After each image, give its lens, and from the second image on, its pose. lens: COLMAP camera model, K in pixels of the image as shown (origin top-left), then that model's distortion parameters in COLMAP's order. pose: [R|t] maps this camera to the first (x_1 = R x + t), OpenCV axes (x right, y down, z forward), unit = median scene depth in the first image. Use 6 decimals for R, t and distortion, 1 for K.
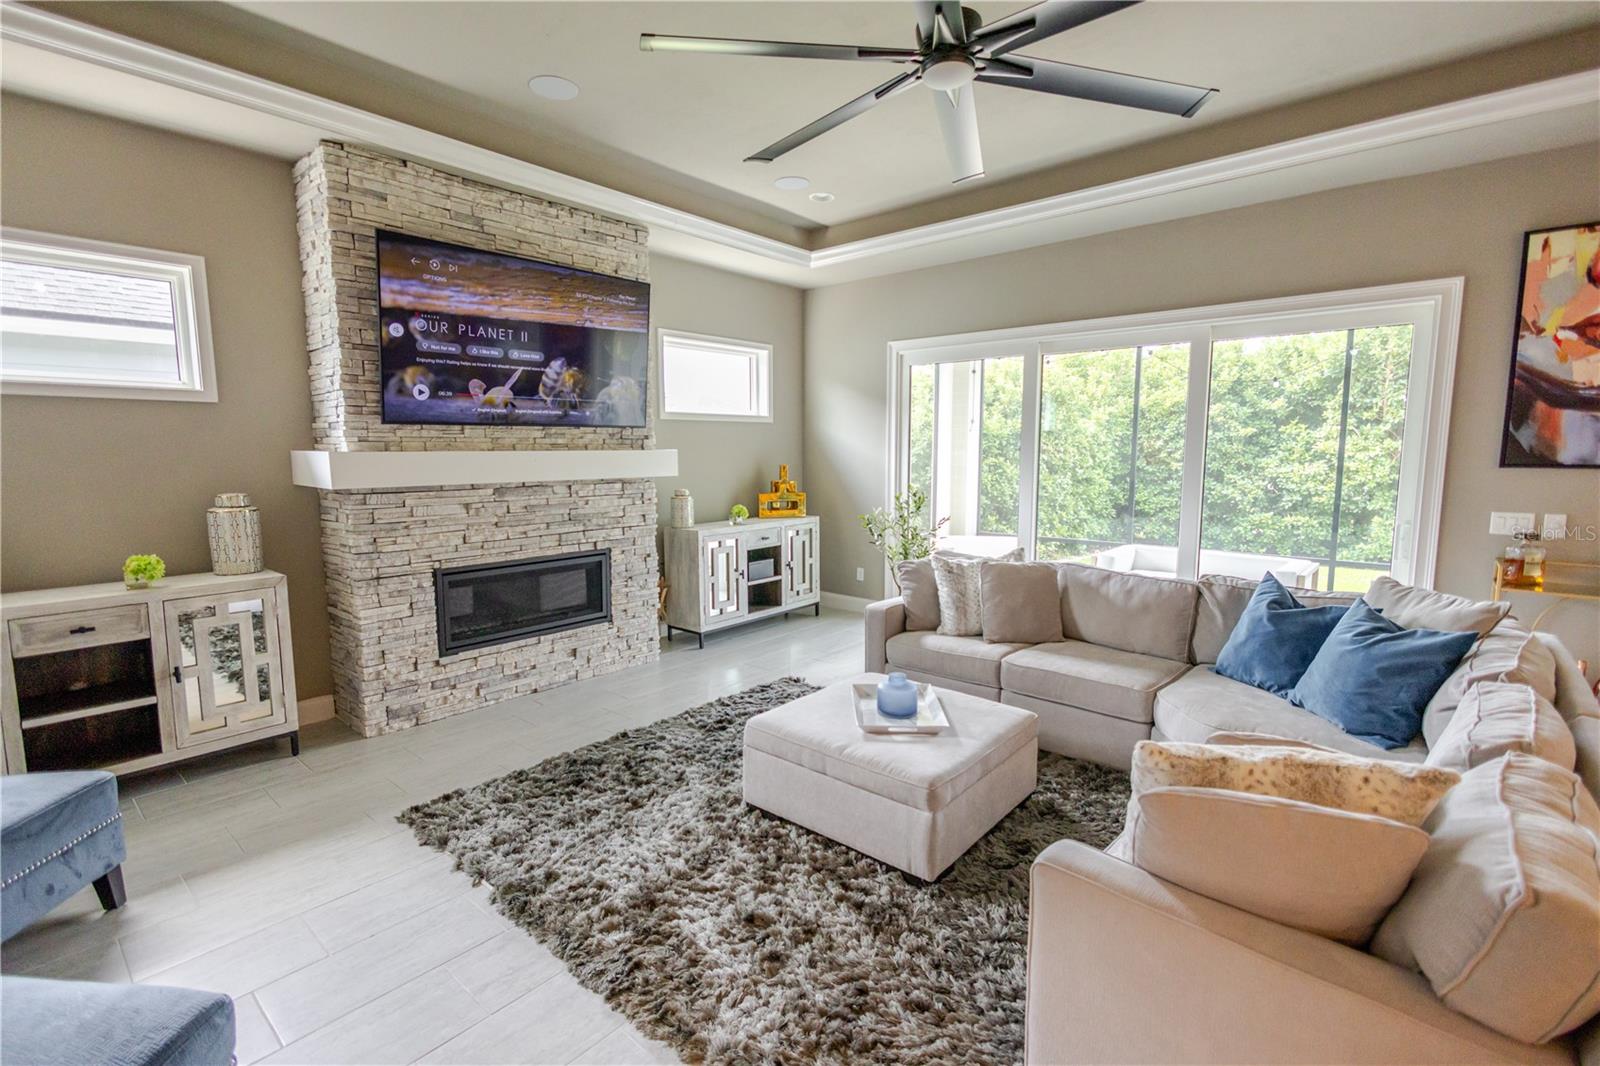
lens RADIAL K [[746.4, 0, 792.4], [0, 746.4, 527.8], [0, 0, 1]] dist [0.016804, -0.000806]
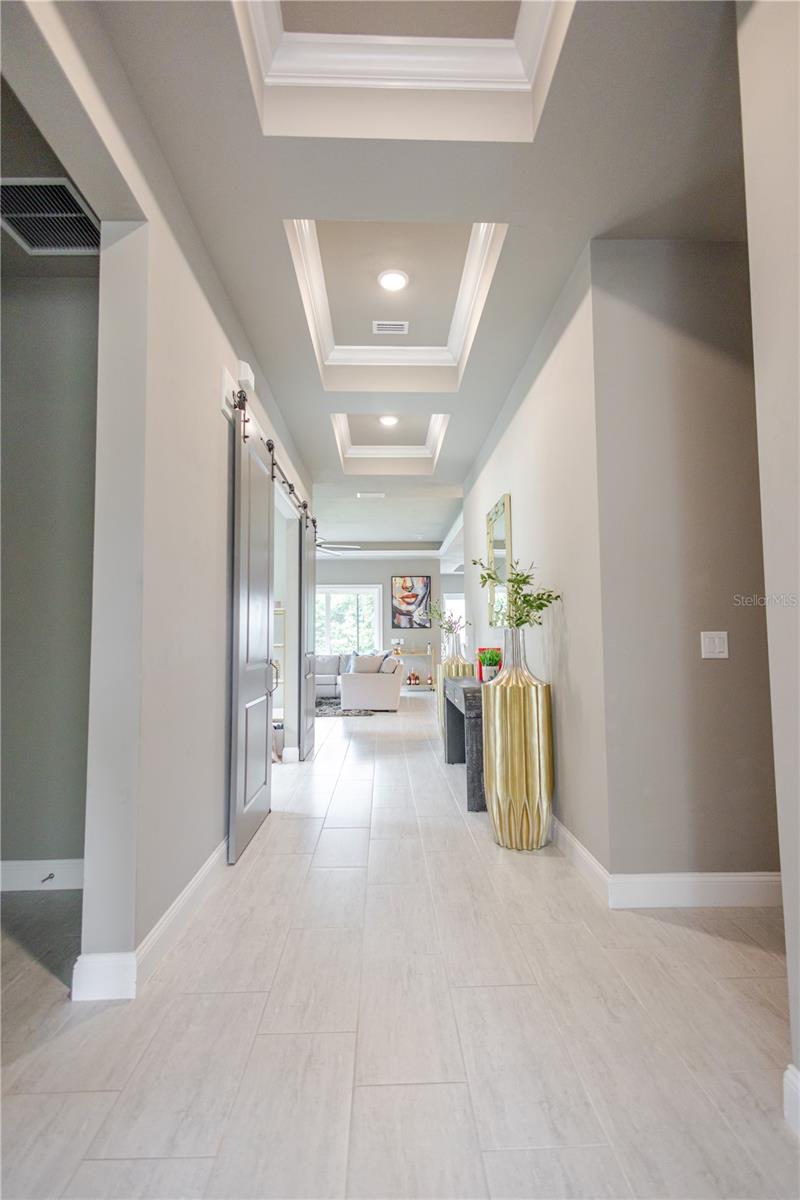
lens RADIAL K [[579.2, 0, 400.0], [0, 579.2, 600.0], [0, 0, 1]] dist [0.000378, -0.000229]
pose [[0.743902, 0.039444, 0.667124, -1.291260], [0.081222, 0.985520, -0.148839, 0.265369], [-0.663335, 0.164907, 0.729926, -1.526636]]
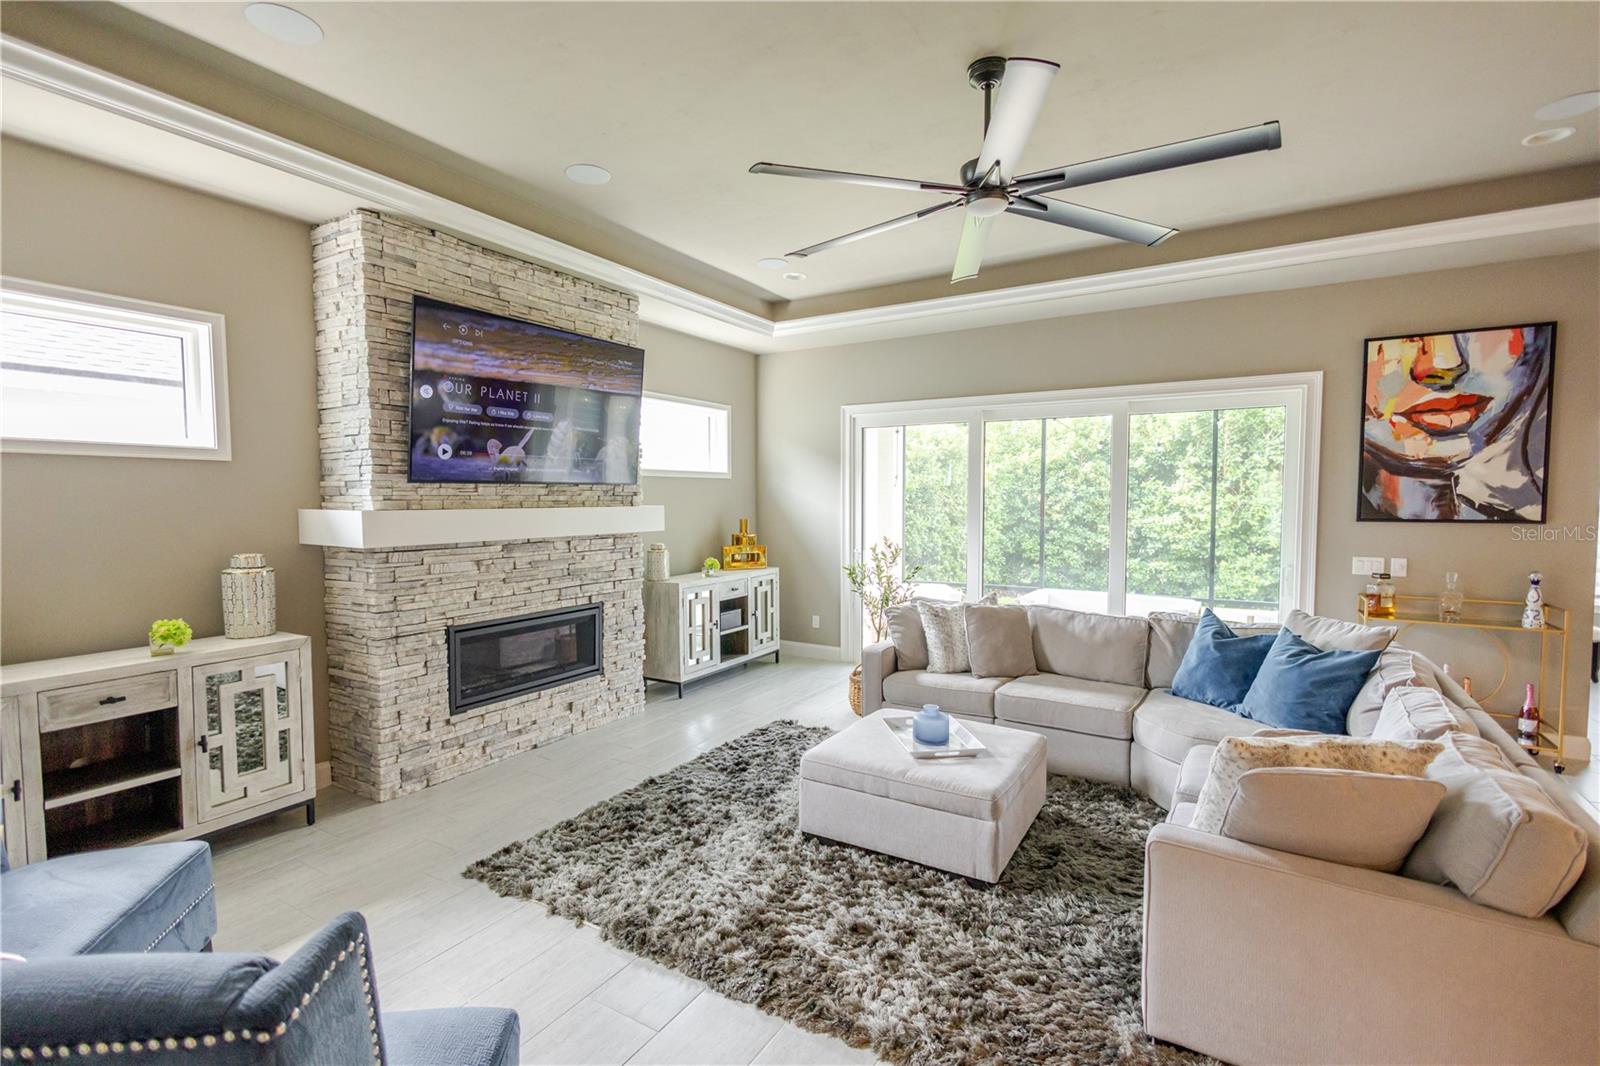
lens RADIAL K [[746.0, 0, 800.0], [0, 746.0, 533.0], [0, 0, 1]] dist [0.021835, 0.000901]
pose [[0.985157, -0.007038, 0.171511, -0.202297], [0.017418, 0.998101, -0.059093, -0.002329], [-0.170769, 0.061203, 0.983408, -0.079296]]
